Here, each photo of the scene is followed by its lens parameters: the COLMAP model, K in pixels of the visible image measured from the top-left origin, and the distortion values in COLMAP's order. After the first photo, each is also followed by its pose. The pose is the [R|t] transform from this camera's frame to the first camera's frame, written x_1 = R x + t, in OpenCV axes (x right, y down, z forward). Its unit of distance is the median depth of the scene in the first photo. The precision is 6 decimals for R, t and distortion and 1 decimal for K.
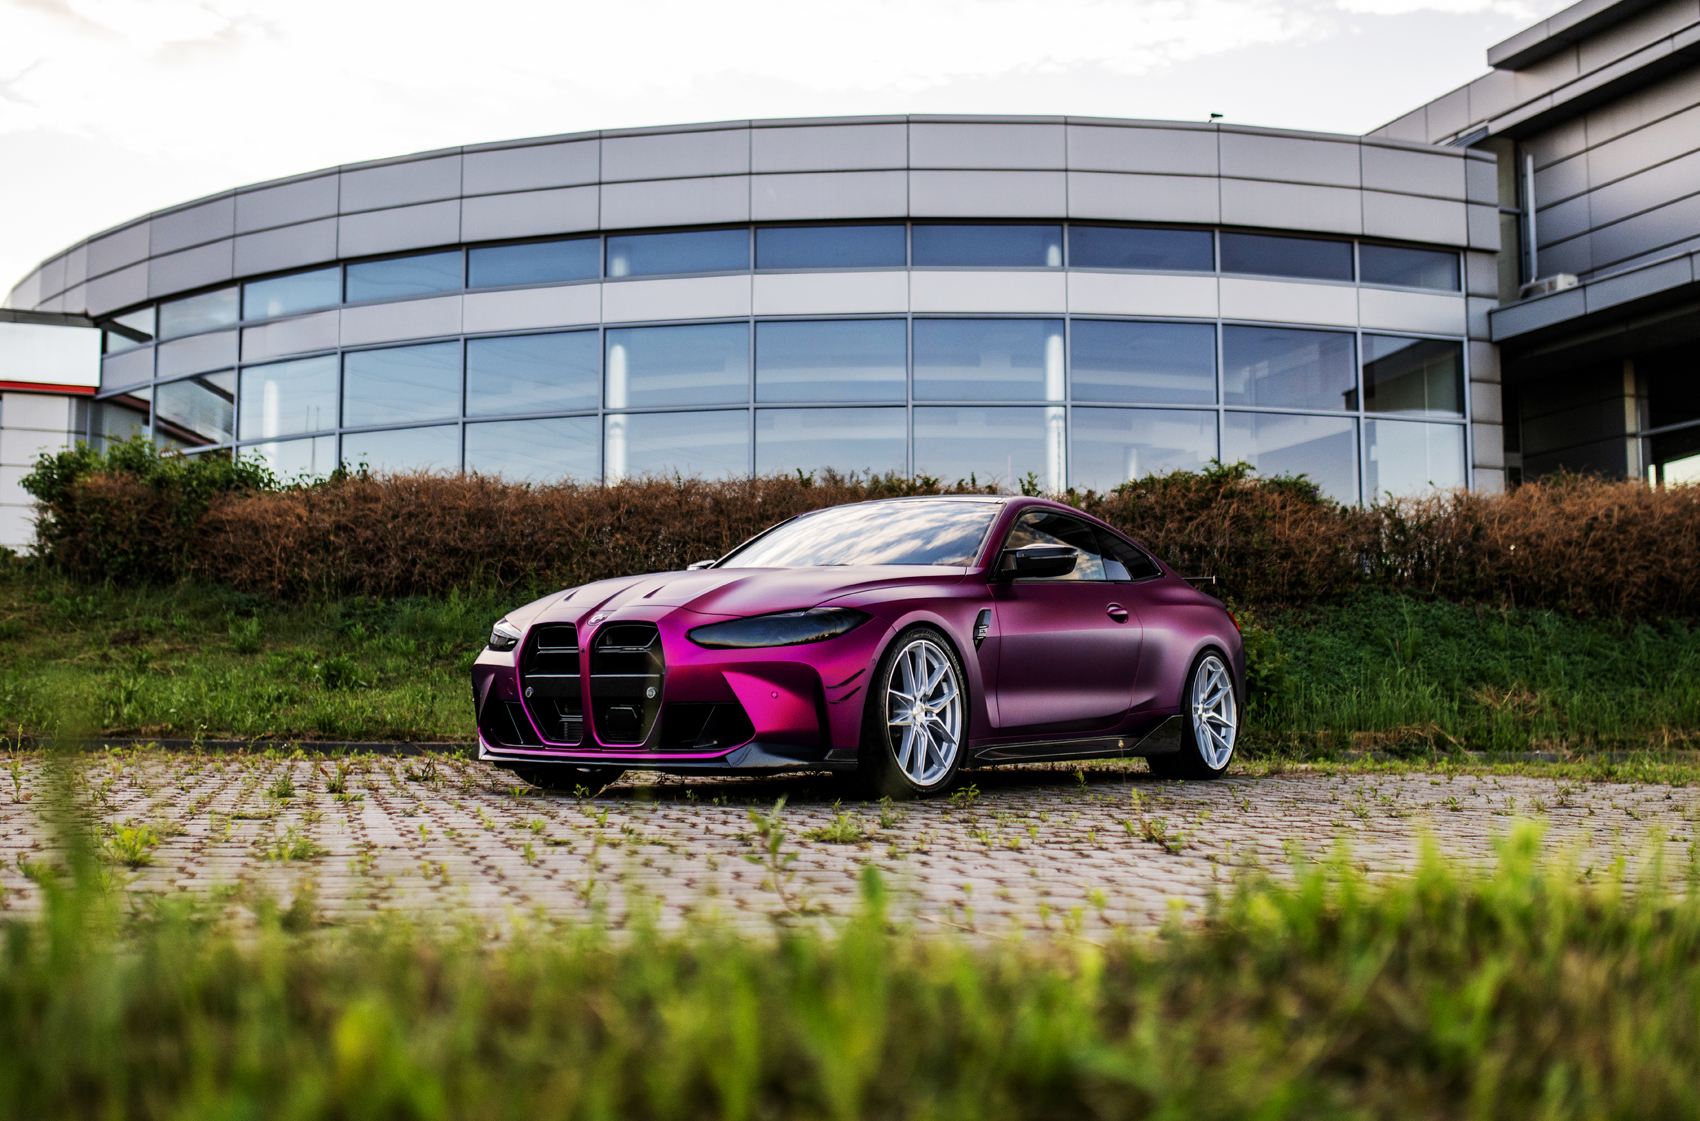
lens RADIAL K [[2001.4, 0, 850.0], [0, 2001.4, 560.5], [0, 0, 1]] dist [-0.019886, -0.020037]
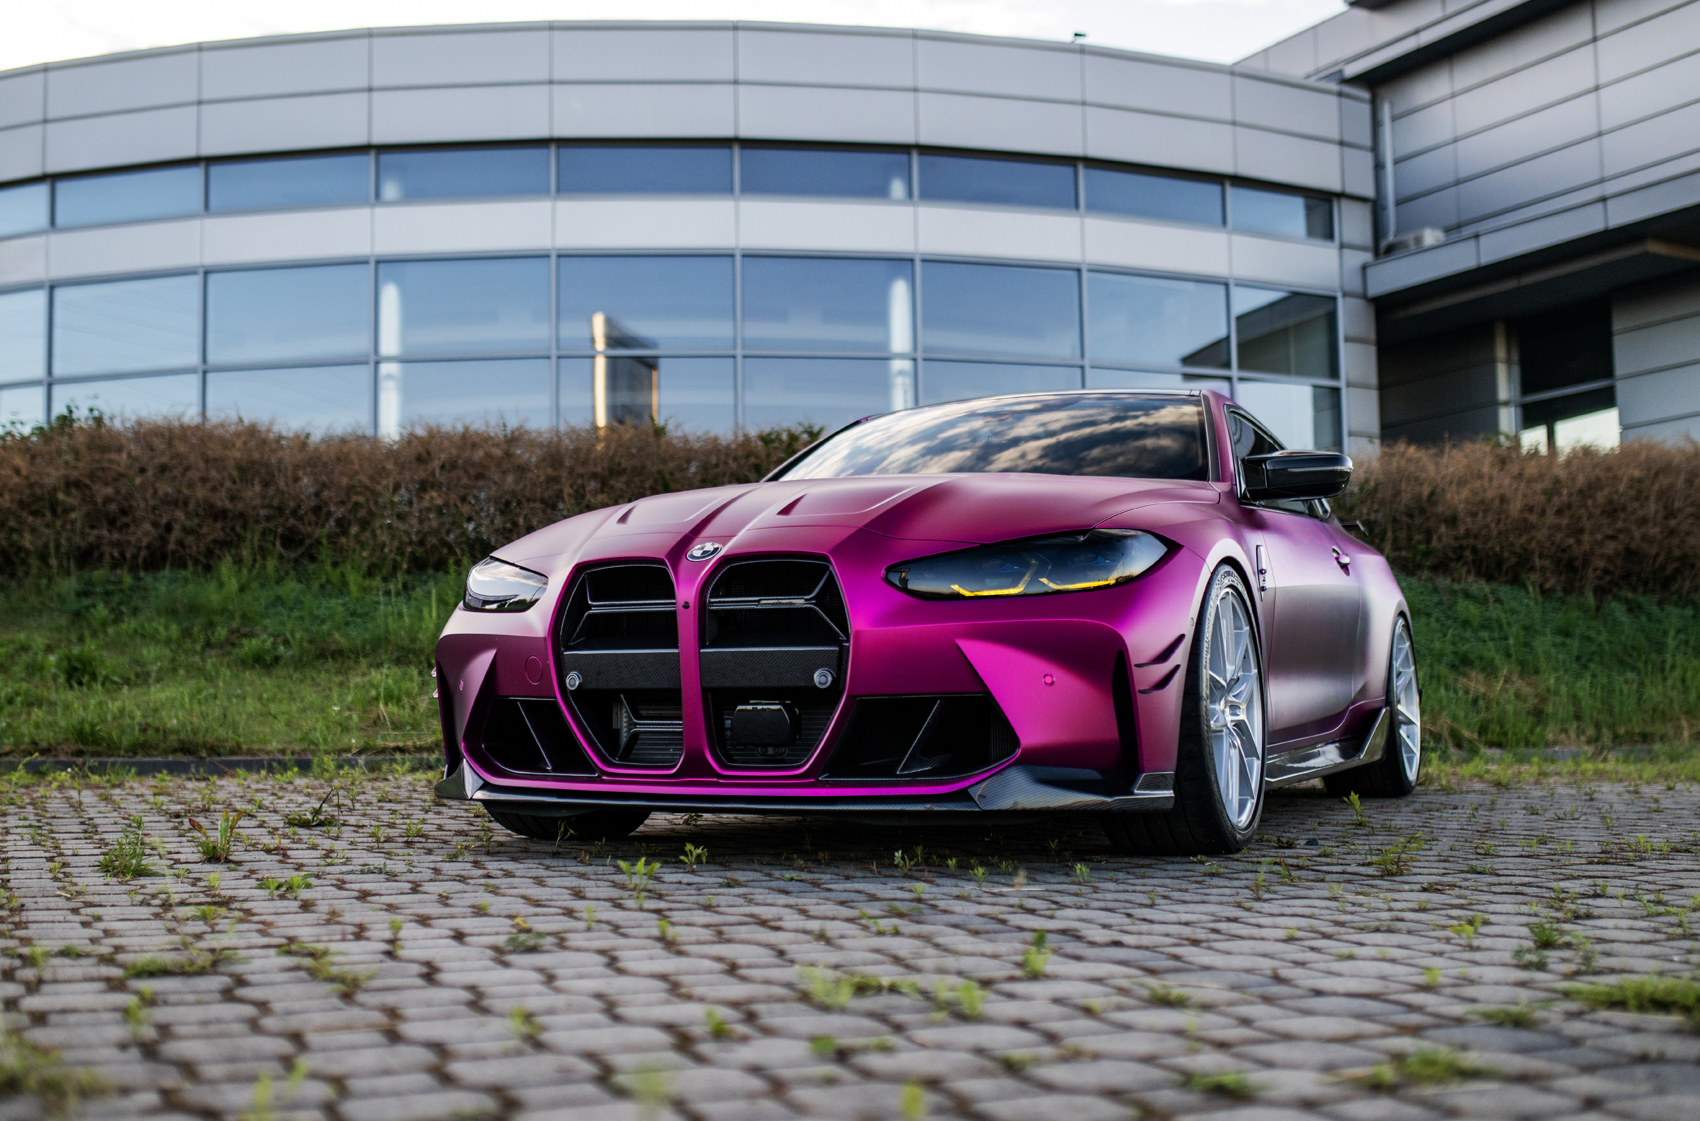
lens RADIAL K [[2018.9, 0, 842.2], [0, 2018.9, 591.6], [0, 0, 1]] dist [-0.016447, 0.022053]
pose [[0.989925, -0.002409, 0.141574, -0.066381], [-0.000106, 0.999842, 0.017756, 0.012097], [-0.141595, -0.017593, 0.989768, 0.168200]]
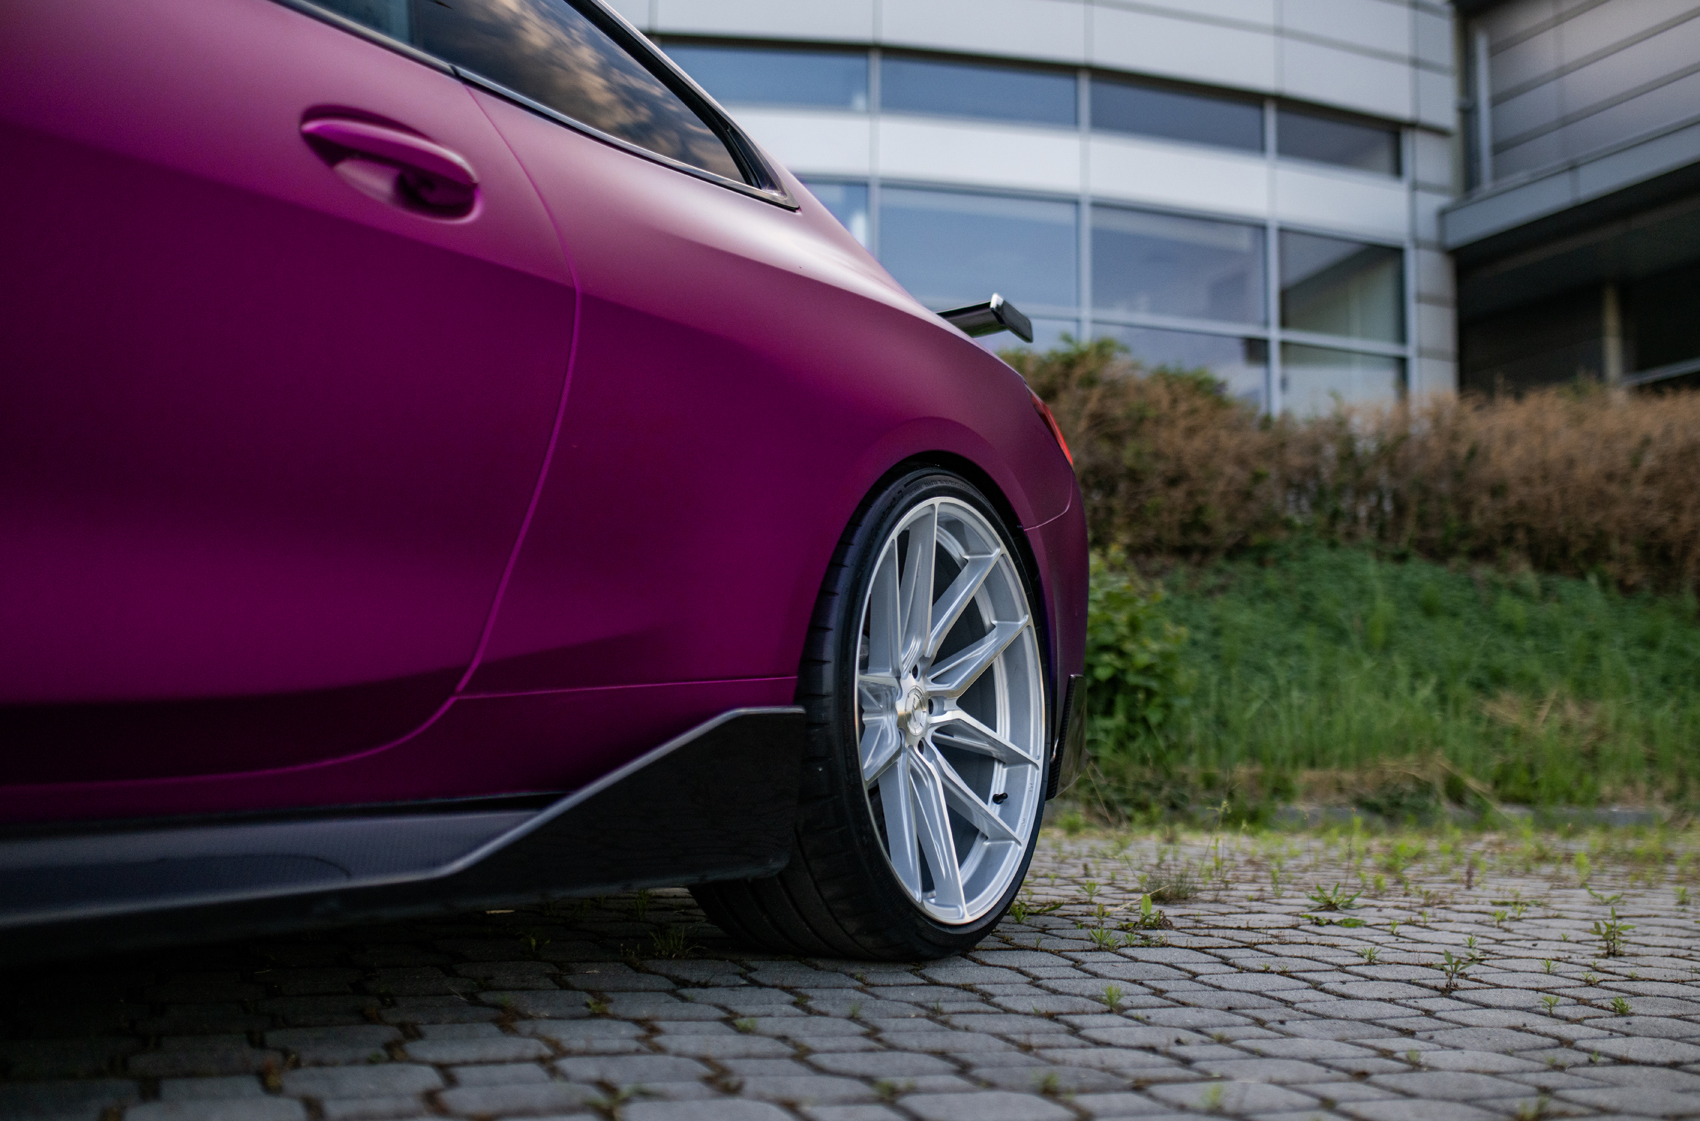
lens RADIAL K [[1973.2, 0, 929.2], [0, 1973.2, 582.1], [0, 0, 1]] dist [-0.018915, 0.000228]
pose [[0.994990, 0.017458, 0.098435, 0.082142], [-0.017041, 0.999842, -0.005066, 0.032753], [-0.098508, 0.003363, 0.995131, 0.399222]]
